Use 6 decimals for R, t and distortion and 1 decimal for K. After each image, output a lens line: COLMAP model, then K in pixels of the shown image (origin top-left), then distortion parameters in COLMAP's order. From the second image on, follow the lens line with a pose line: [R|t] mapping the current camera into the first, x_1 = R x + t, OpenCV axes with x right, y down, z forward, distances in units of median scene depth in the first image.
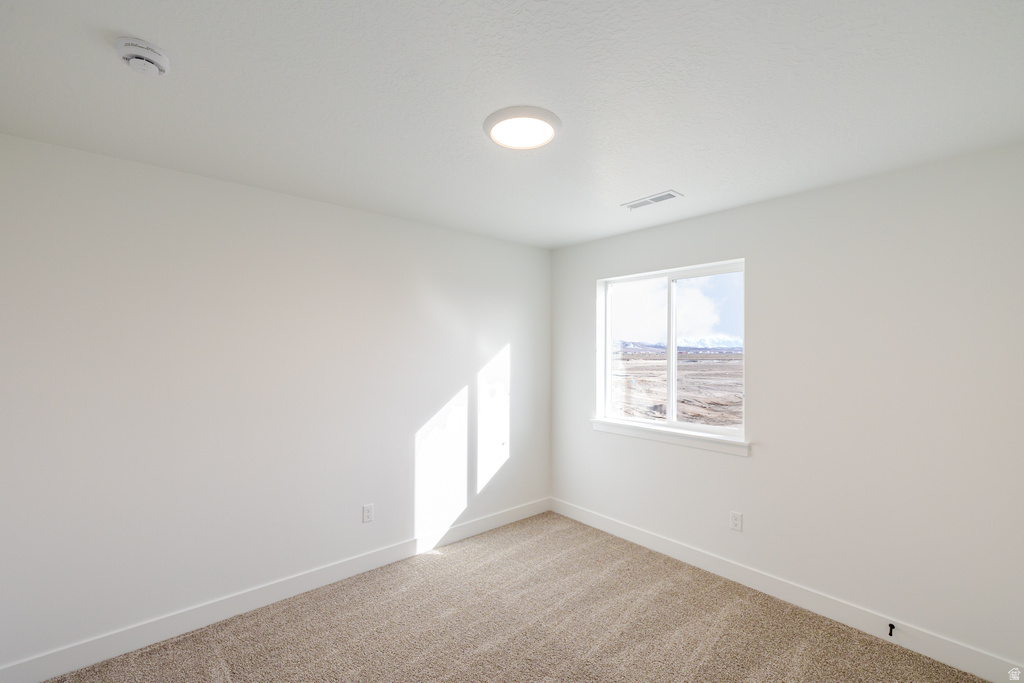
lens RADIAL K [[441.6, 0, 513.6], [0, 441.6, 347.7], [0, 0, 1]] dist [-0.002813, 0.001400]
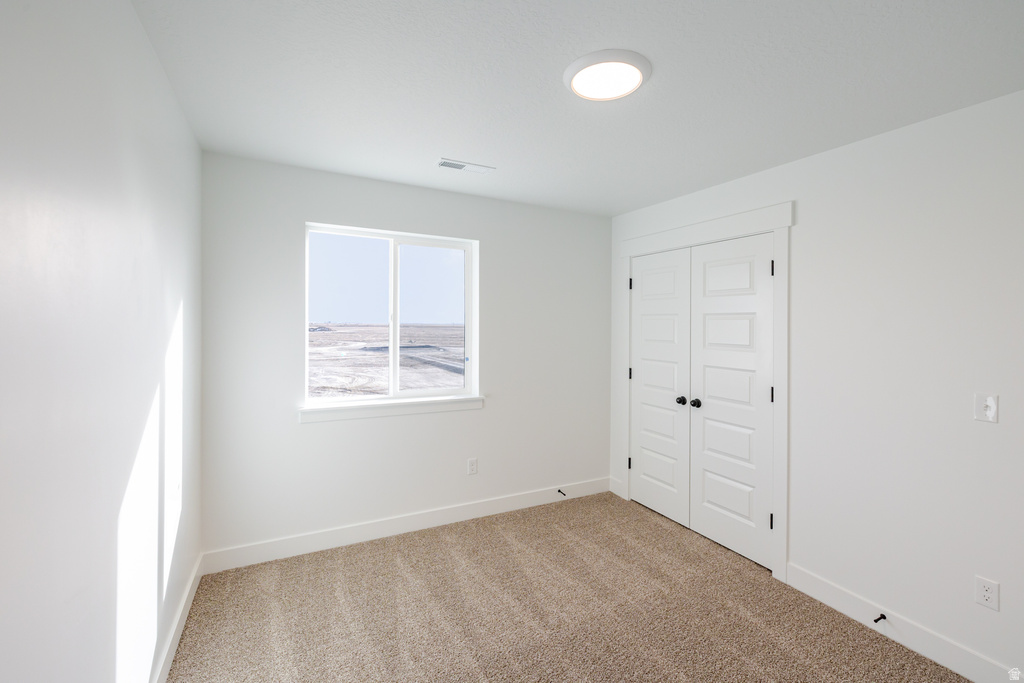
lens RADIAL K [[441.6, 0, 512.1], [0, 441.6, 319.3], [0, 0, 1]] dist [-0.002813, 0.001400]
pose [[0.234334, 0.002537, 0.972153, -0.606862], [-0.016810, 0.999858, 0.001443, 0.003637], [-0.972011, -0.016680, 0.234343, 0.644118]]
